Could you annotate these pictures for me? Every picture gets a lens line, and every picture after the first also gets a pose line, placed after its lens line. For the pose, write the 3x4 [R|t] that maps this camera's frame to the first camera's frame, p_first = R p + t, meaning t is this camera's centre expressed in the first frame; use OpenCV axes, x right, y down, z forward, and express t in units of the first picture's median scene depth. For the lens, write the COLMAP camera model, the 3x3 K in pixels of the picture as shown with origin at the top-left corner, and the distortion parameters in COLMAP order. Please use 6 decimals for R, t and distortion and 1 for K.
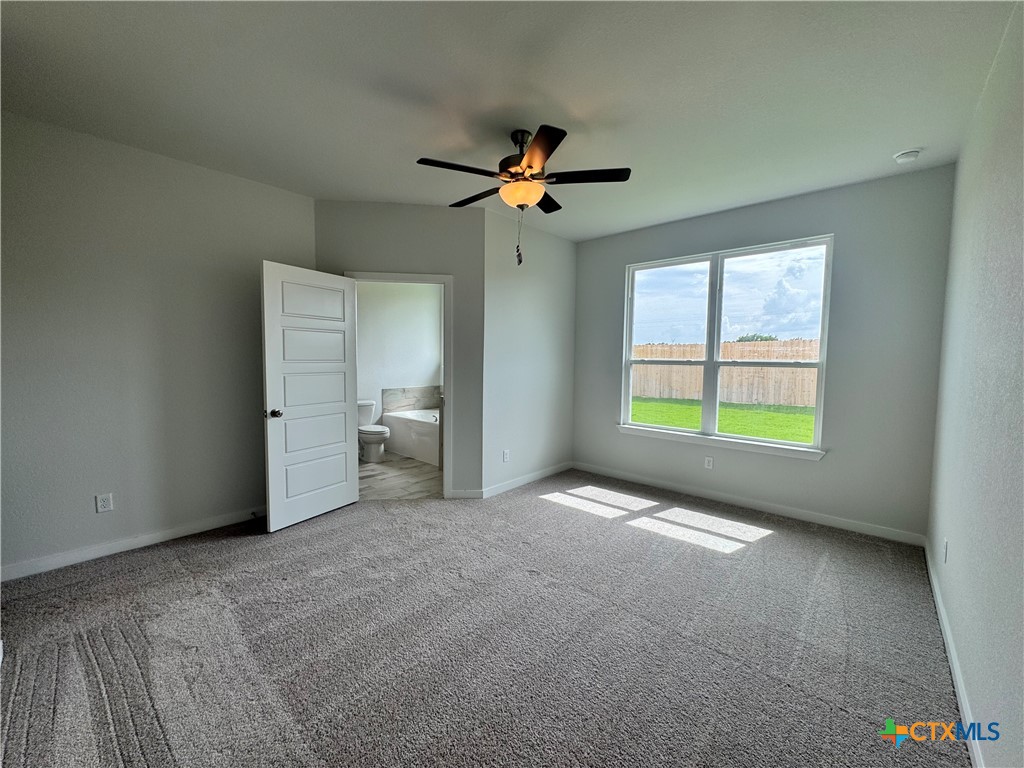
lens RADIAL K [[408.1, 0, 513.4], [0, 408.1, 384.9], [0, 0, 1]] dist [-0.001575, 0.000214]
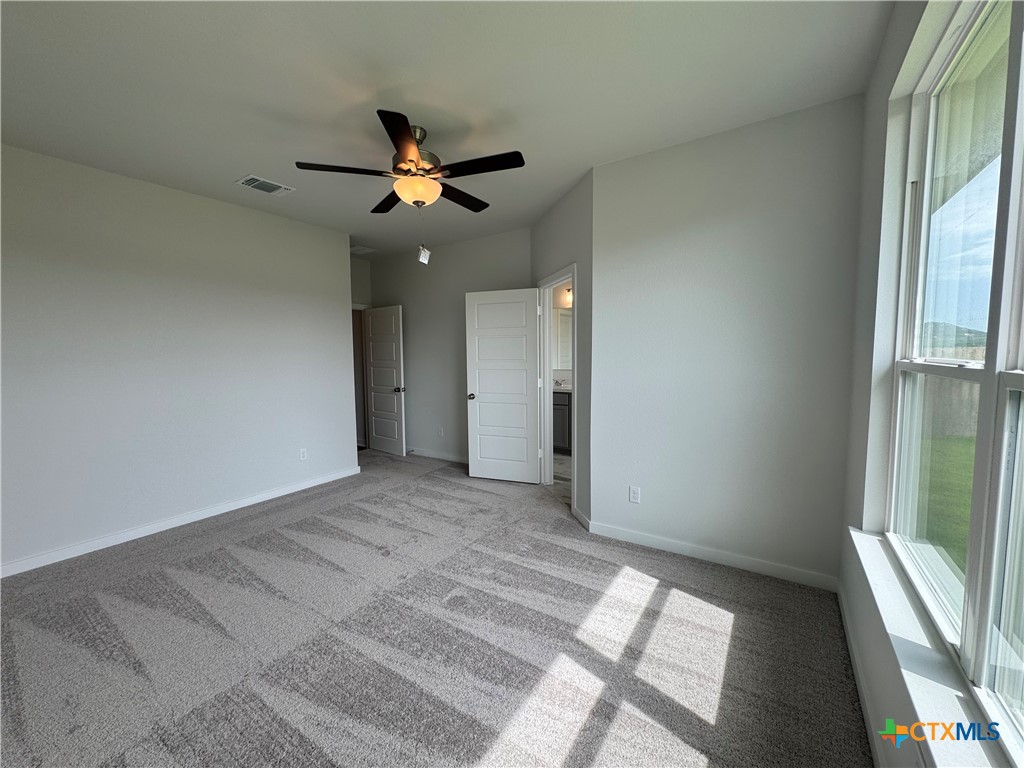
lens RADIAL K [[408.1, 0, 514.3], [0, 408.1, 384.4], [0, 0, 1]] dist [-0.001575, 0.000214]
pose [[0.156605, 0.059900, -0.985843, 0.795160], [-0.057437, 0.997022, 0.051455, -0.052094], [0.985990, 0.048566, 0.159579, 0.834150]]
